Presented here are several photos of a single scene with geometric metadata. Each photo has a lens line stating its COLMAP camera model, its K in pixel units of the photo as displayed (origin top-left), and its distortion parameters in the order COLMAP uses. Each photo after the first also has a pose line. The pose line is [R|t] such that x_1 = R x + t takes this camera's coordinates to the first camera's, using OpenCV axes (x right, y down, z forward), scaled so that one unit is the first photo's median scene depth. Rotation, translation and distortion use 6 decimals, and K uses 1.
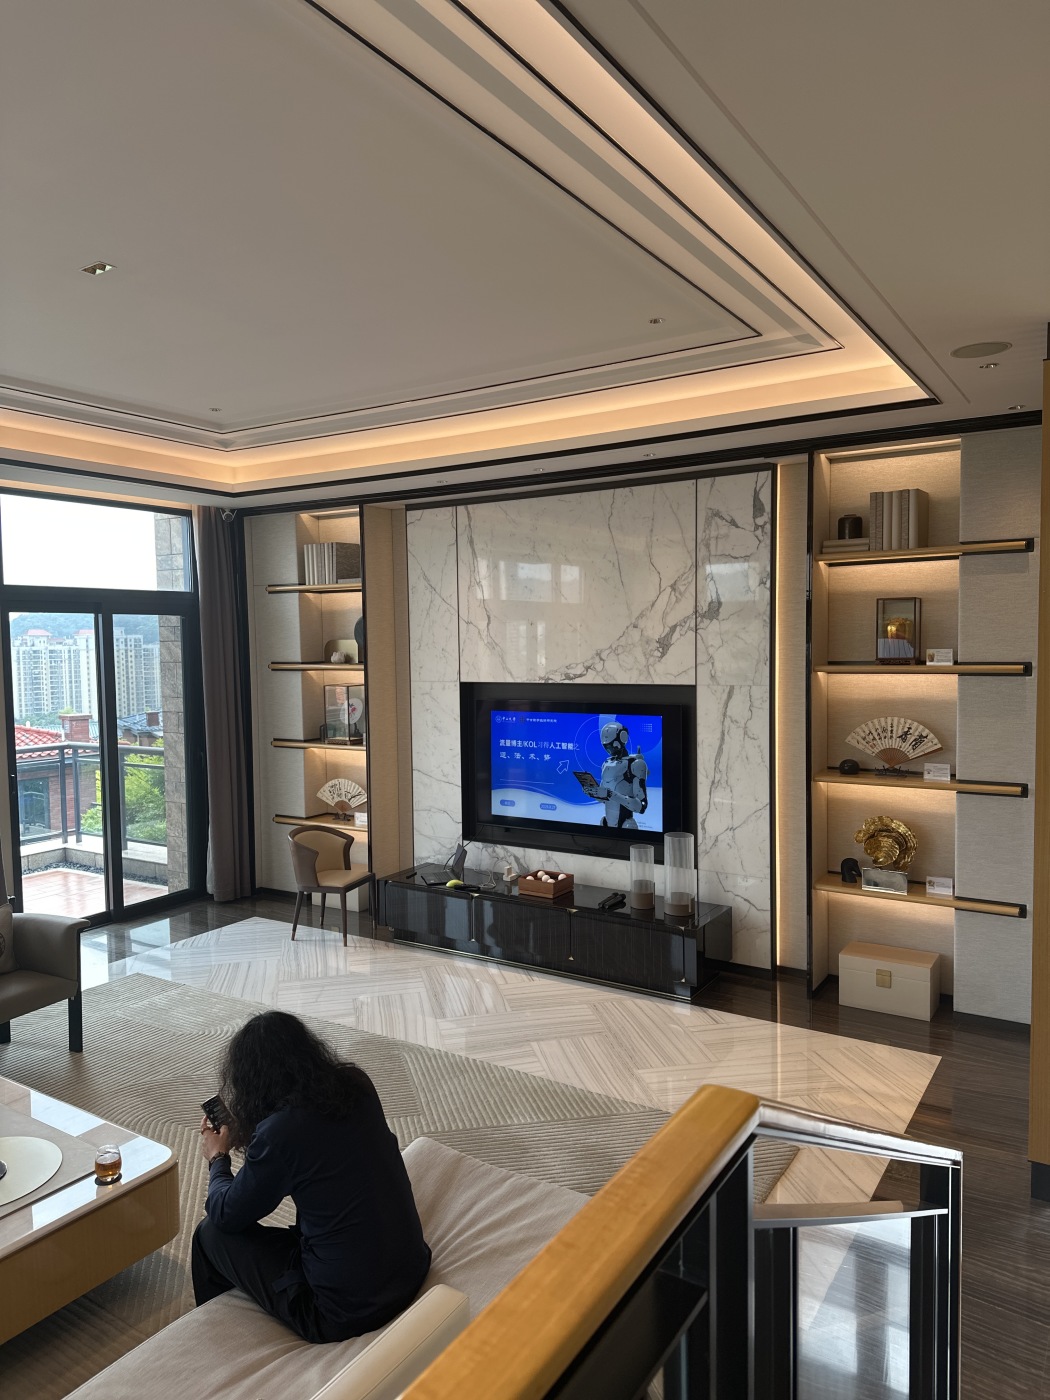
lens RADIAL K [[978.7, 0, 516.6], [0, 978.7, 702.6], [0, 0, 1]] dist [0.141594, -0.231253]
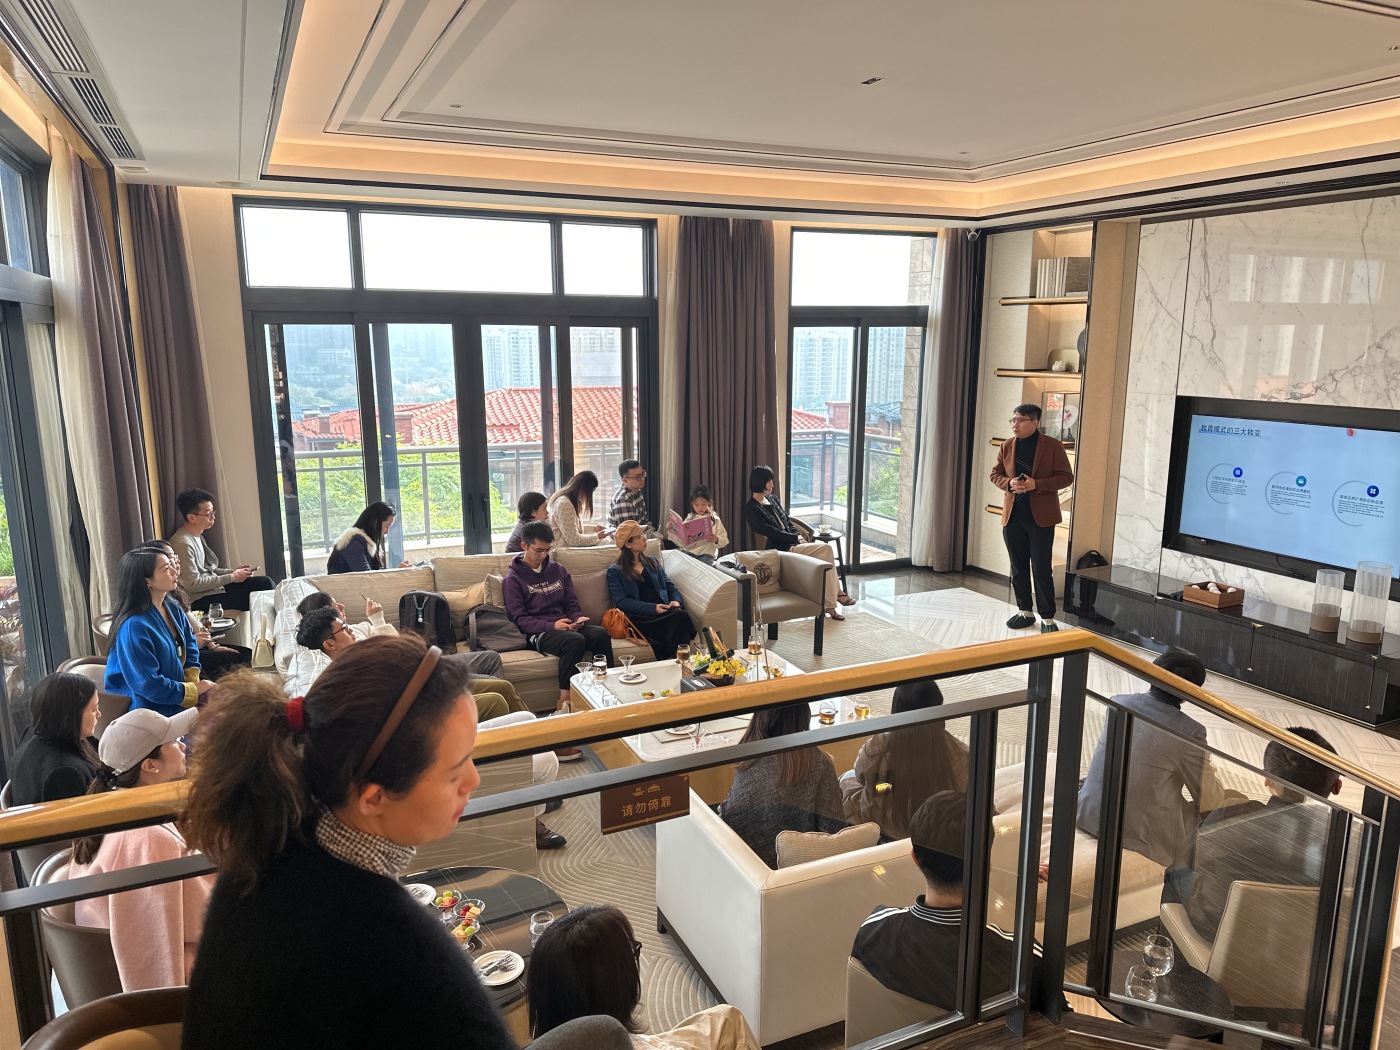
lens RADIAL K [[980.4, 0, 700.0], [0, 980.4, 525.0], [0, 0, 1]] dist [0.090289, -0.072502]
pose [[0.847309, 0.114990, -0.518502, 0.090873], [-0.044353, 0.988190, 0.146675, -0.021509], [0.529245, -0.101281, 0.842403, -0.186834]]
